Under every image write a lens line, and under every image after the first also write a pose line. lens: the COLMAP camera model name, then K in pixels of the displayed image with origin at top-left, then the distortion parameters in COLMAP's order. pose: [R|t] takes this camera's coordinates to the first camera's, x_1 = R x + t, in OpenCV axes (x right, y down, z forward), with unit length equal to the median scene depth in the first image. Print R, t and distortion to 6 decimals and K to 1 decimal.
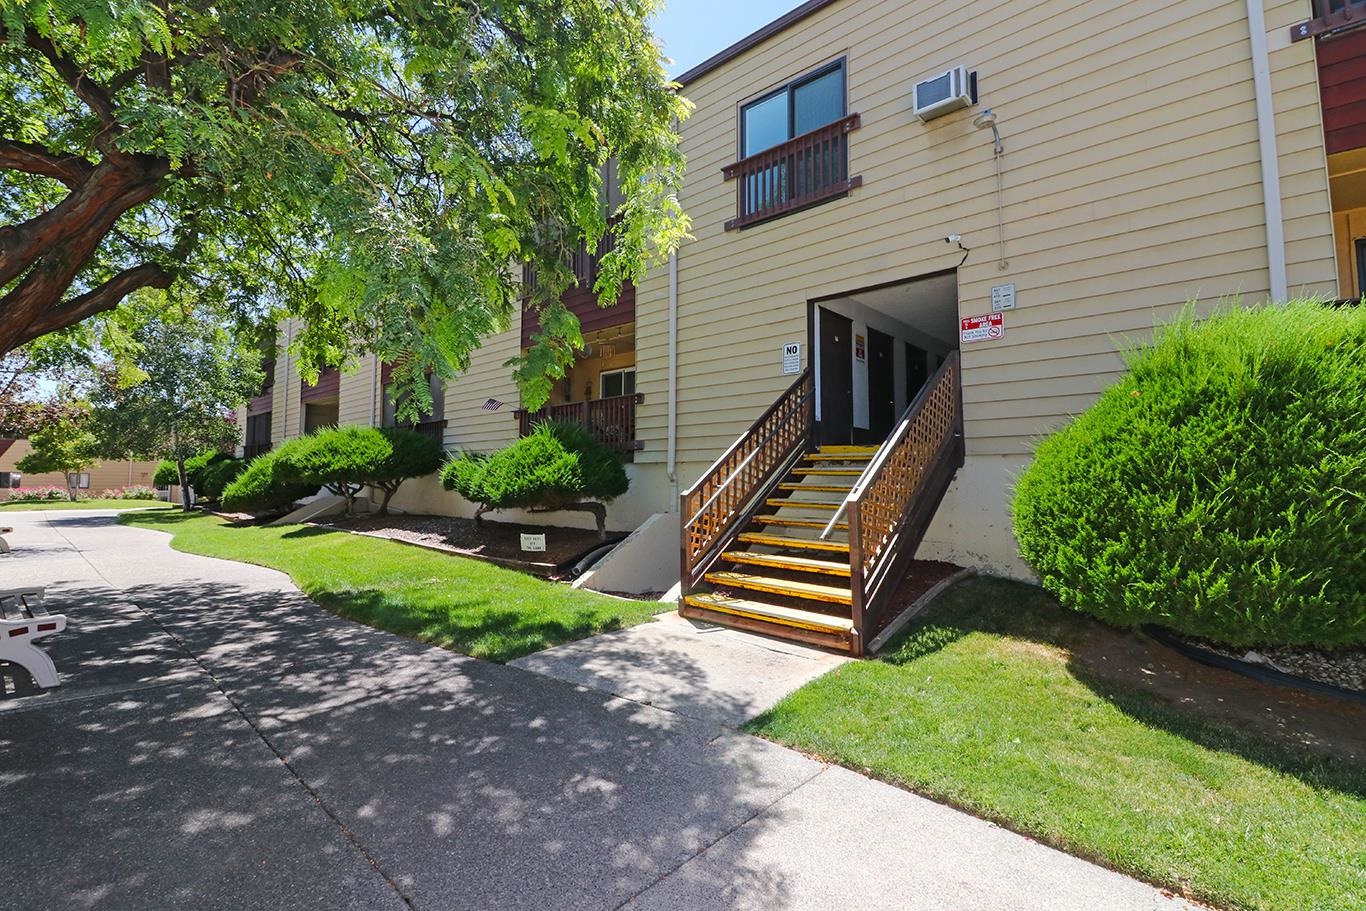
lens RADIAL K [[634.8, 0, 683.7], [0, 634.8, 449.8], [0, 0, 1]] dist [-0.023613, -0.006411]
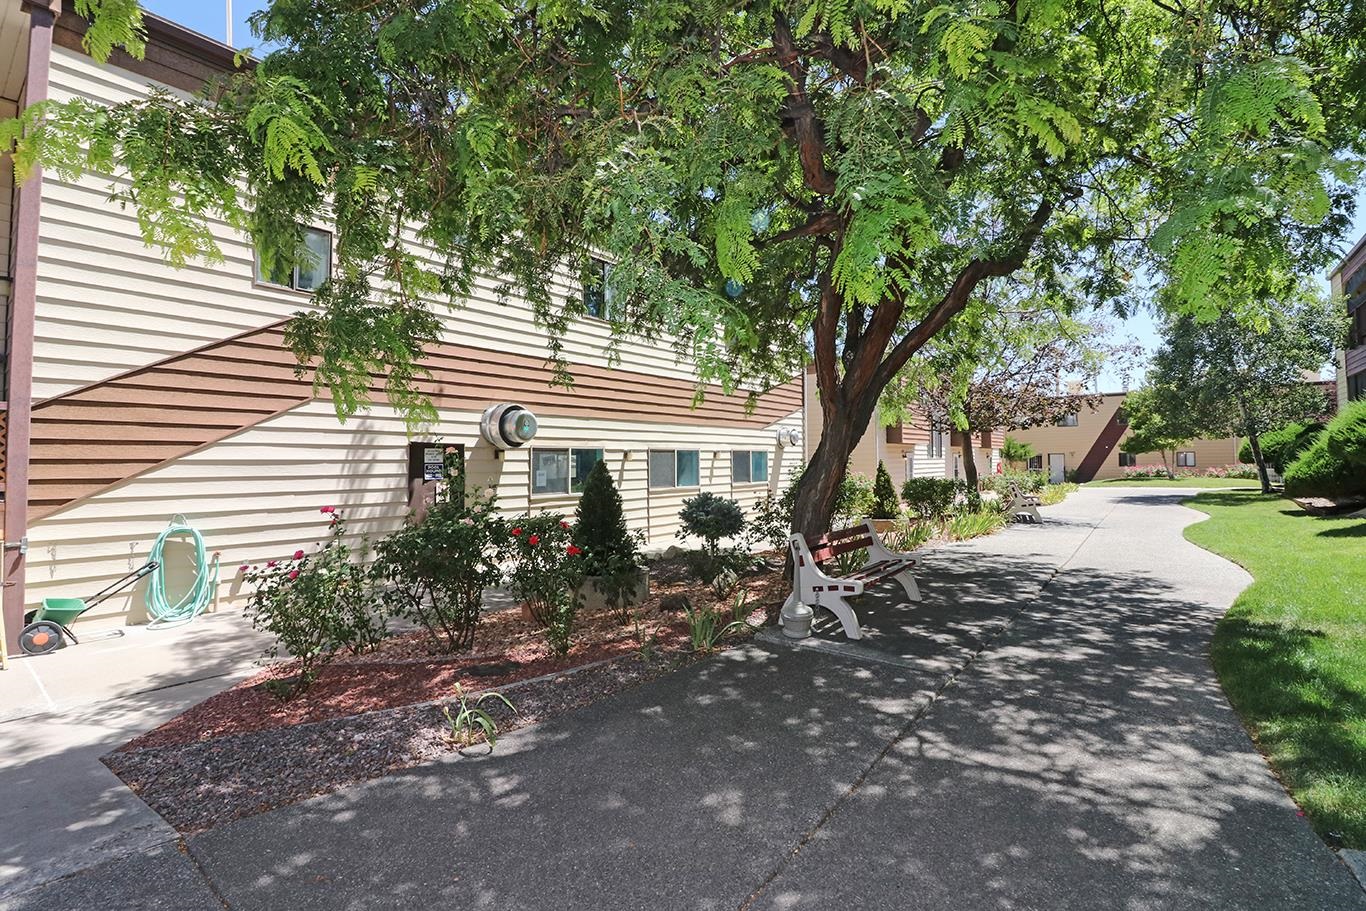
lens RADIAL K [[634.8, 0, 685.6], [0, 634.8, 456.8], [0, 0, 1]] dist [-0.023613, -0.006411]
pose [[0.046137, -0.009225, -0.998893, 0.184200], [0.058585, 0.998261, -0.006513, 0.017902], [0.997216, -0.058220, 0.046598, 0.593860]]
